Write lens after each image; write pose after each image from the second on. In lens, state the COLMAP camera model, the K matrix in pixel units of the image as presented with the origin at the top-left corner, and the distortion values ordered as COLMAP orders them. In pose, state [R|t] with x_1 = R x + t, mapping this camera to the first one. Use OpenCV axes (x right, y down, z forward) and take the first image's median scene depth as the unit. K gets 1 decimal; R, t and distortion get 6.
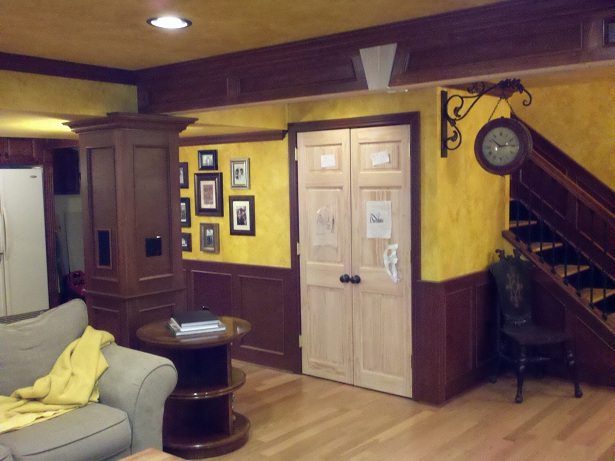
lens RADIAL K [[684.8, 0, 307.4], [0, 684.8, 229.7], [0, 0, 1]] dist [-0.011027, 0.000000]
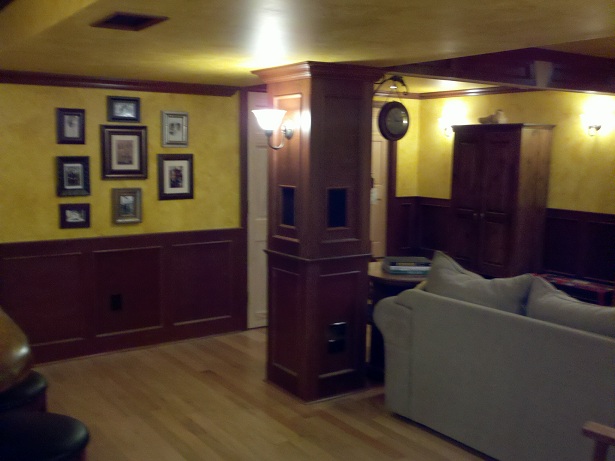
lens RADIAL K [[684.8, 0, 307.2], [0, 684.8, 231.7], [0, 0, 1]] dist [-0.011027, 0.000000]
pose [[0.264684, -0.096367, 0.959508, -0.895586], [0.055790, 0.994858, 0.084527, -0.015191], [-0.962720, 0.031158, 0.268699, 0.596714]]
